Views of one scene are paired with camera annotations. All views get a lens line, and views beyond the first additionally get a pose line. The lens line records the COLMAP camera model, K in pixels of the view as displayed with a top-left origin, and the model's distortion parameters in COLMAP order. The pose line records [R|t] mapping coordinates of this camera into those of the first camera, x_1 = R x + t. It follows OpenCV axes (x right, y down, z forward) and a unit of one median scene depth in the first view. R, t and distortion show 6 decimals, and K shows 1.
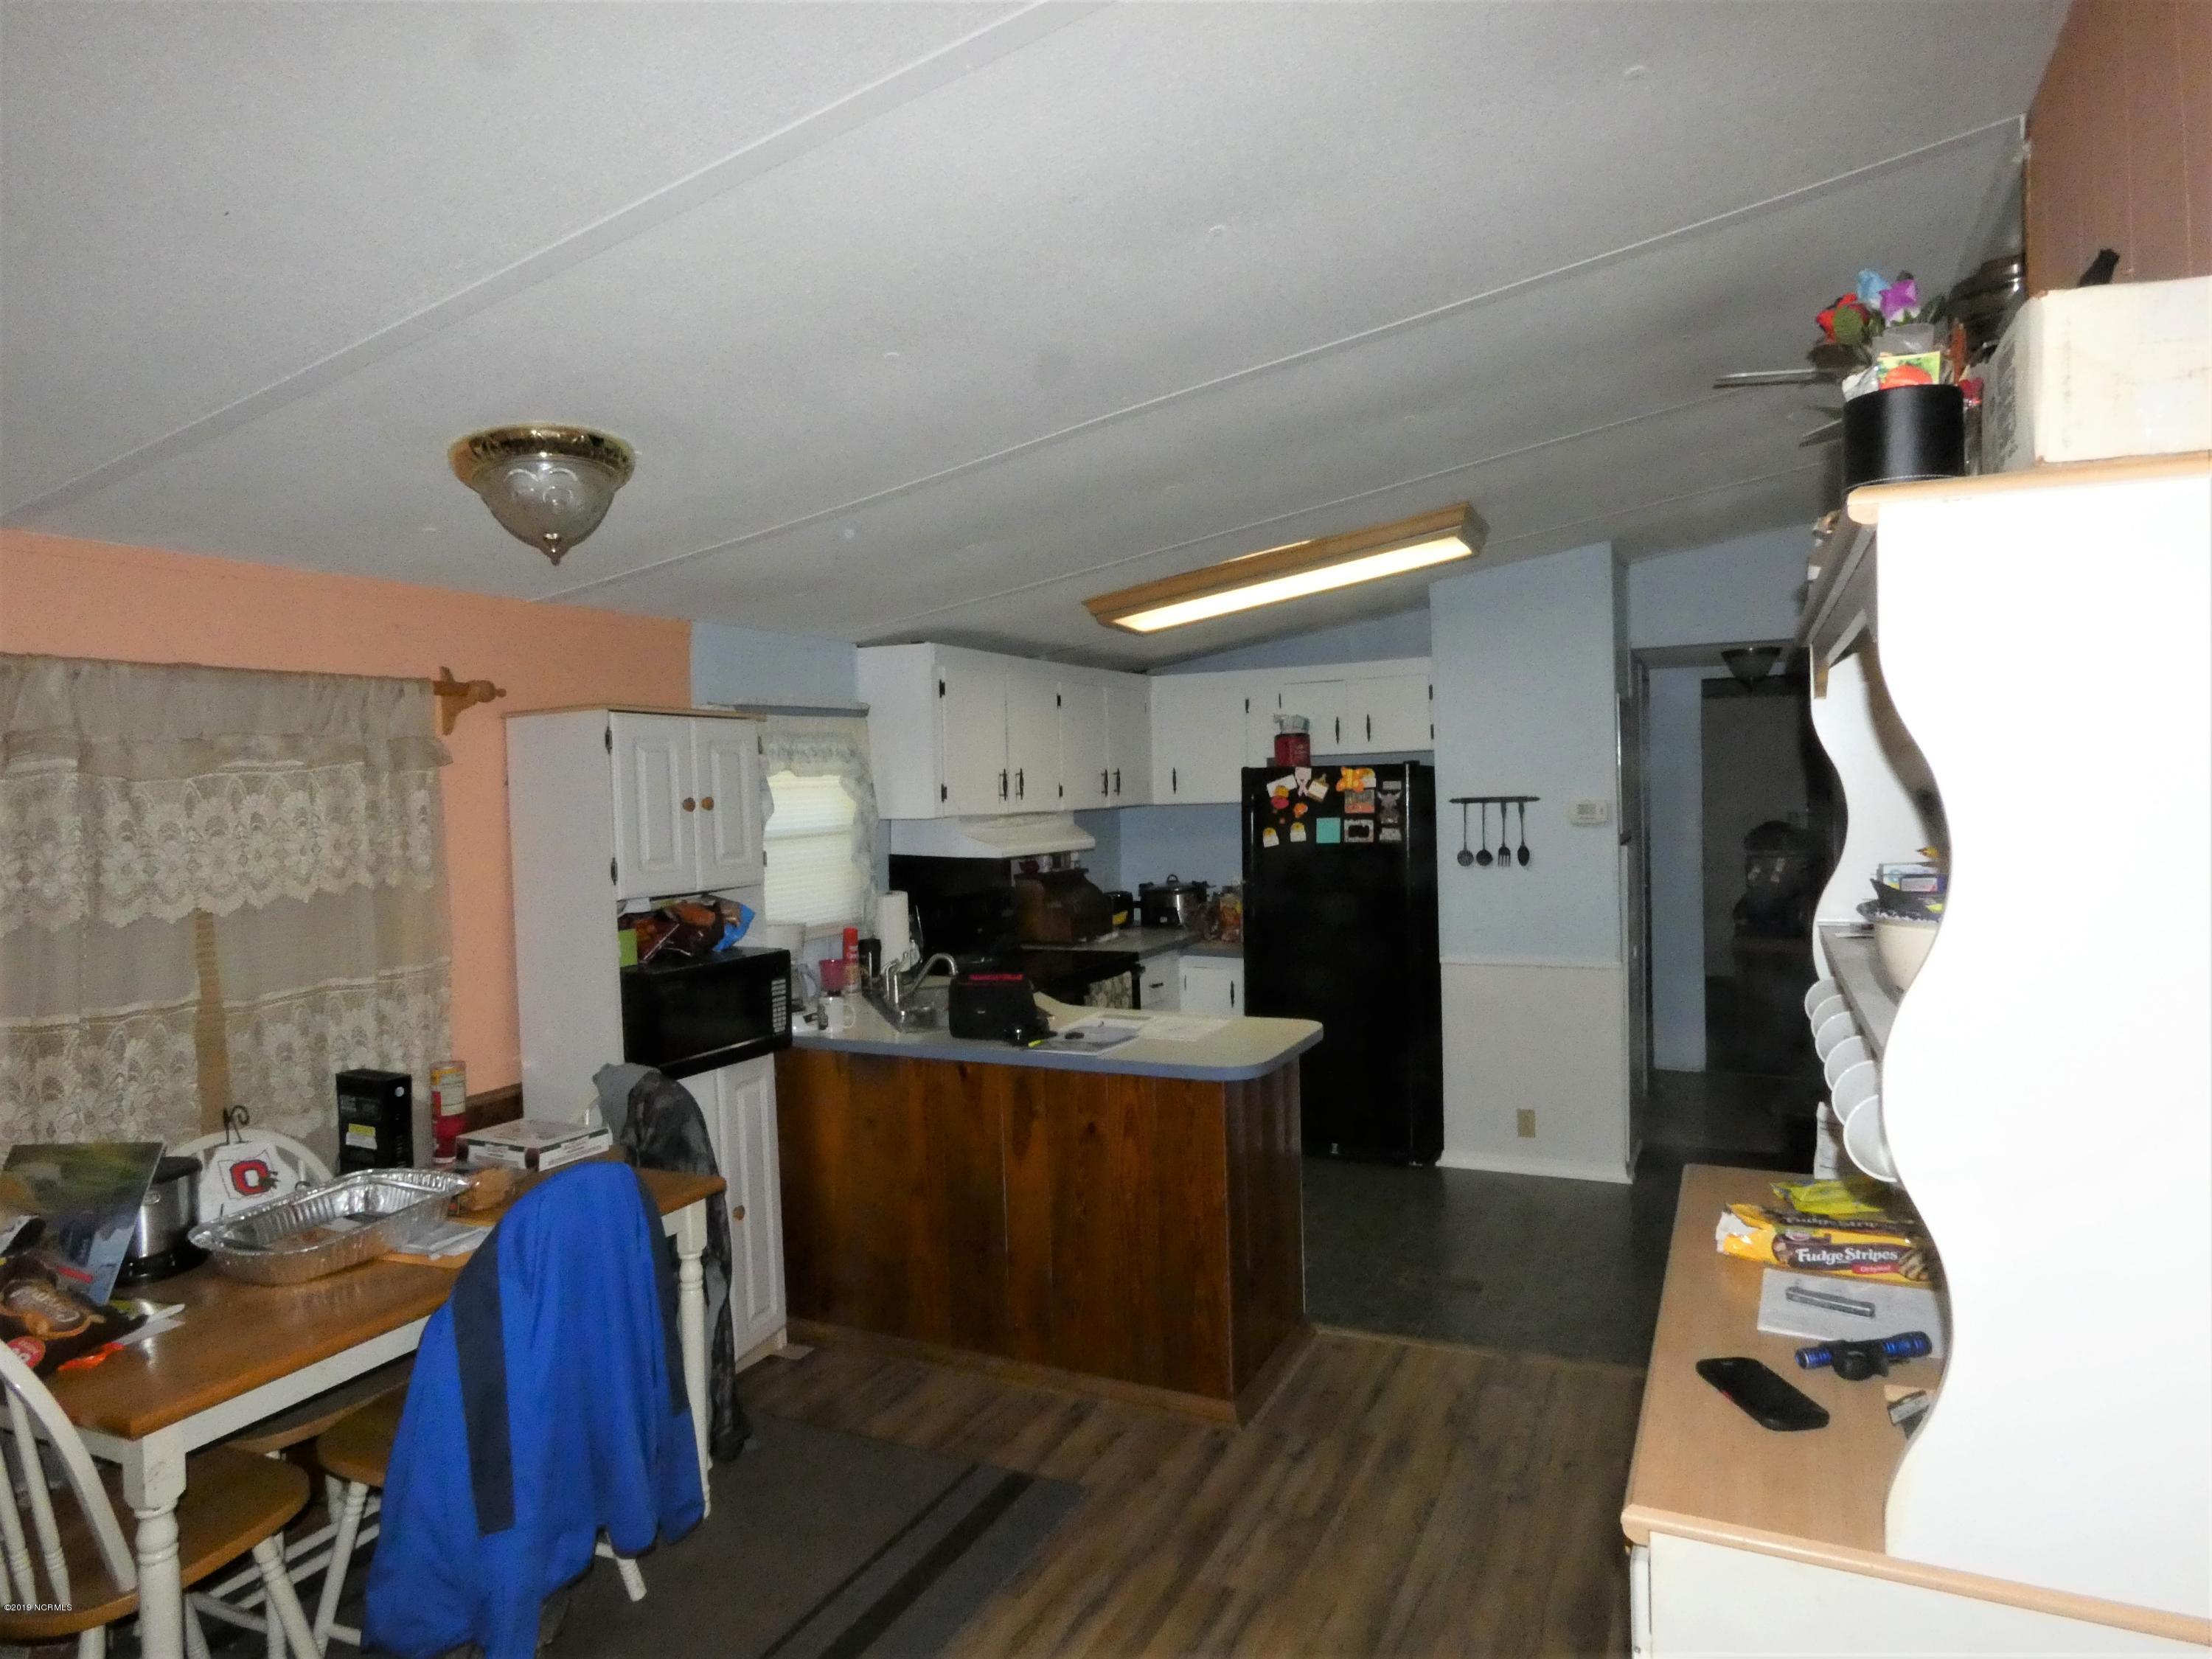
lens RADIAL K [[1294.5, 0, 1112.0], [0, 1294.5, 829.5], [0, 0, 1]] dist [-0.003308, -0.000224]
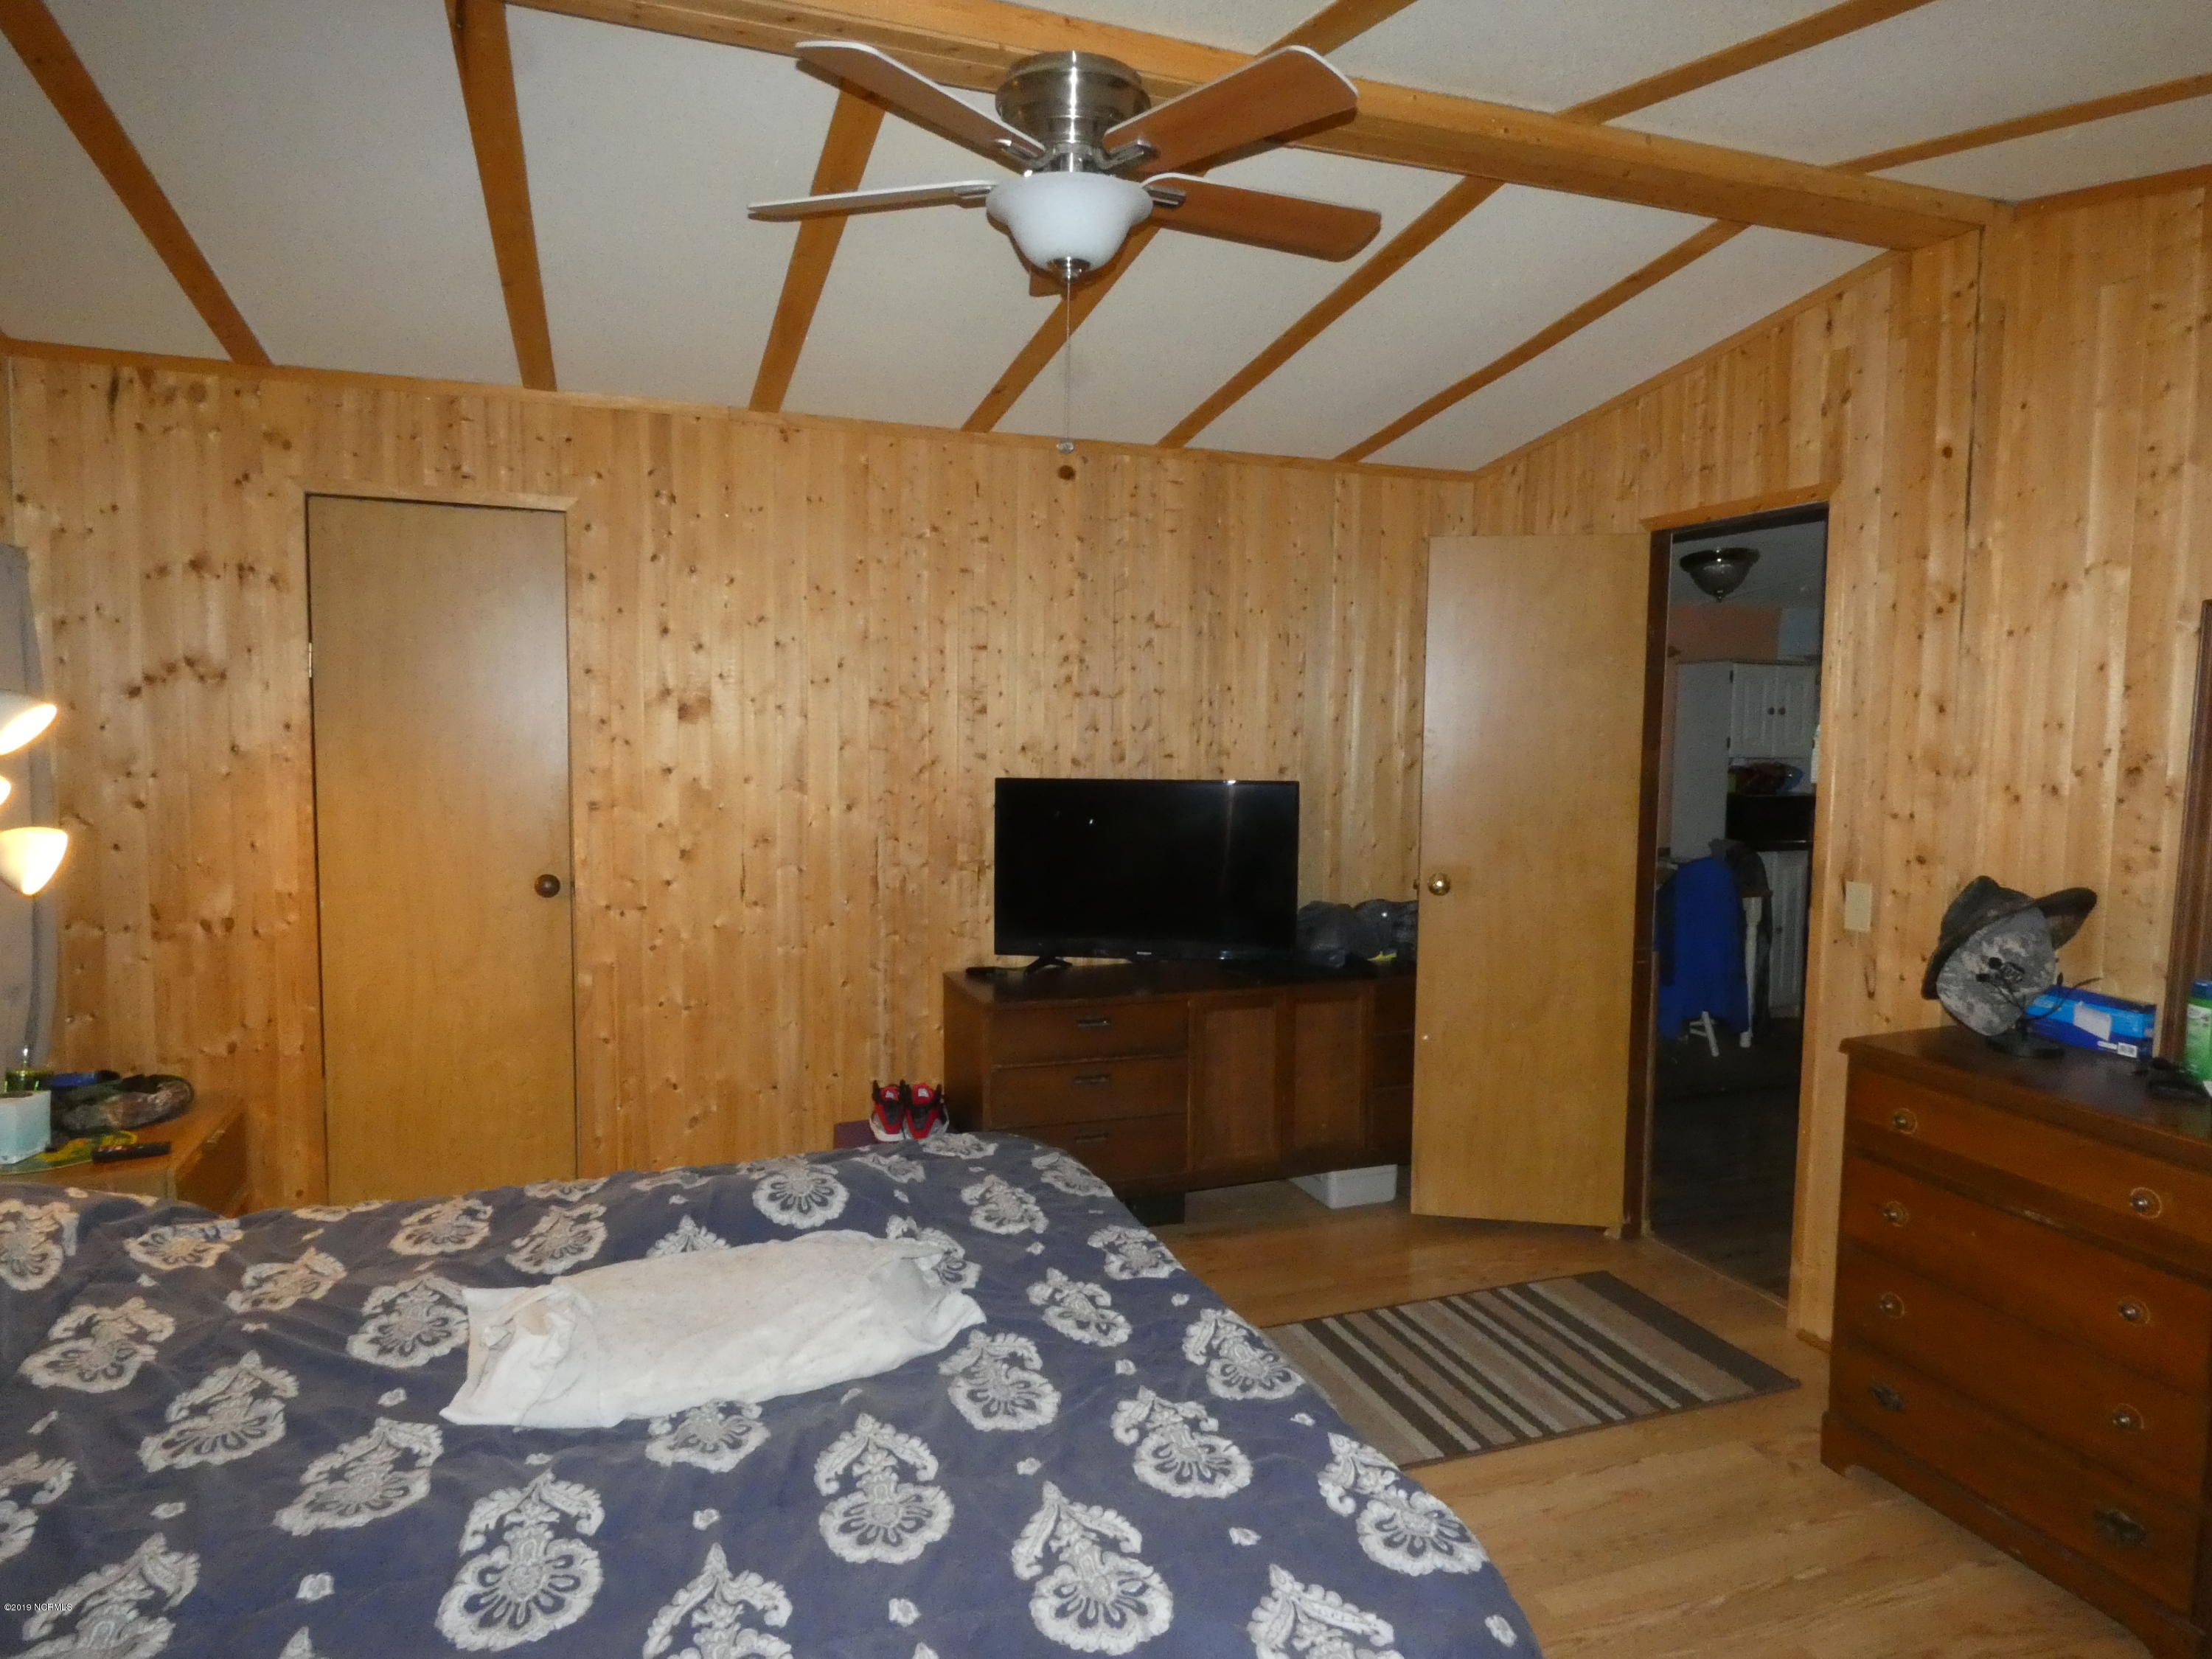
lens RADIAL K [[1294.5, 0, 1109.6], [0, 1294.5, 827.4], [0, 0, 1]] dist [-0.003308, -0.000224]
pose [[0.707721, 0.094771, -0.700107, 0.453002], [-0.054504, 0.995333, 0.079638, 0.070036], [0.704387, -0.018203, 0.709583, -1.415992]]
